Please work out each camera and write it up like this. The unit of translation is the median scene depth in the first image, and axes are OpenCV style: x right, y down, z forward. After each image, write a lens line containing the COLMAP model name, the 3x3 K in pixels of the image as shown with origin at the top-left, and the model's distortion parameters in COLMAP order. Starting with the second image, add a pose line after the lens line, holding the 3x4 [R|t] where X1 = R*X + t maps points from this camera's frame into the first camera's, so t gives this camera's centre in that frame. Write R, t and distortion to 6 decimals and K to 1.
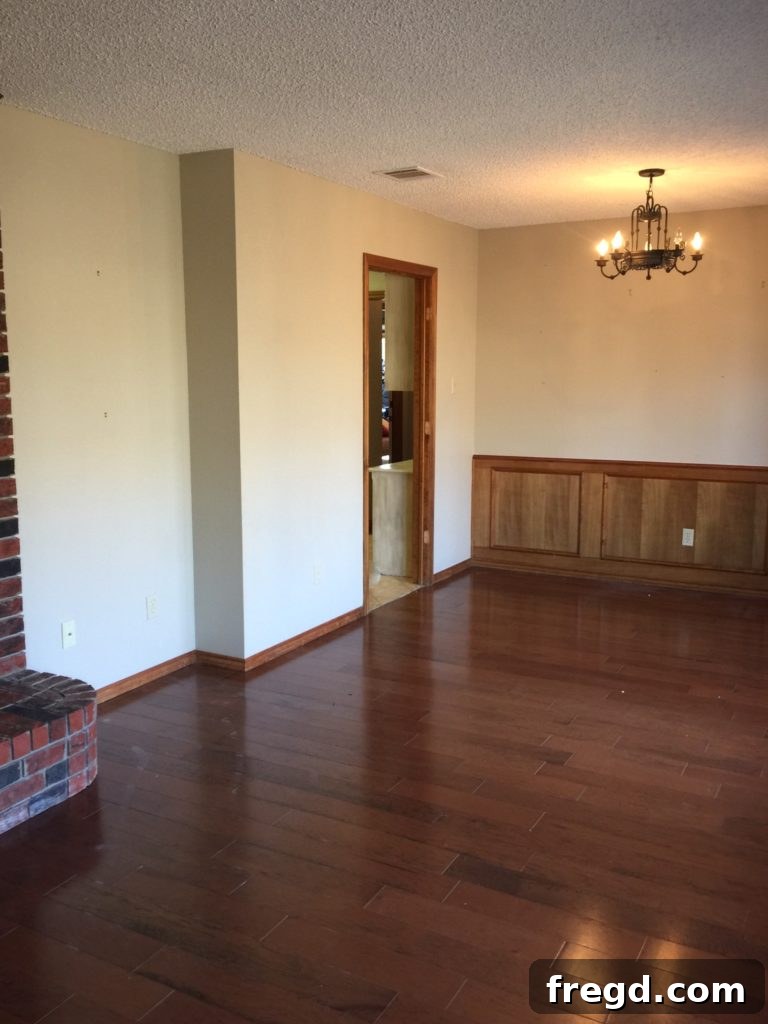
lens RADIAL K [[892.1, 0, 383.5], [0, 892.1, 509.8], [0, 0, 1]] dist [0.041400, -0.054715]
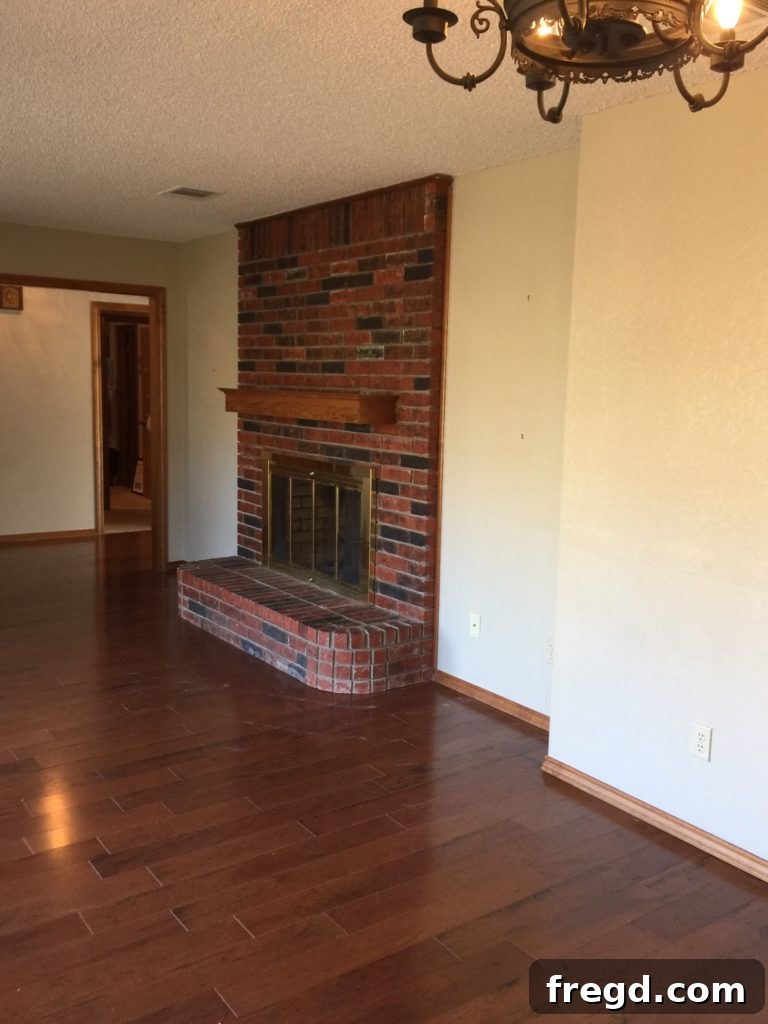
lens RADIAL K [[892.1, 0, 383.1], [0, 892.1, 511.5], [0, 0, 1]] dist [0.041400, -0.054715]
pose [[-0.398260, 0.127411, -0.908381, 0.779981], [-0.175136, 0.961526, 0.211649, -0.241091], [0.900398, 0.243381, -0.360623, 1.417722]]
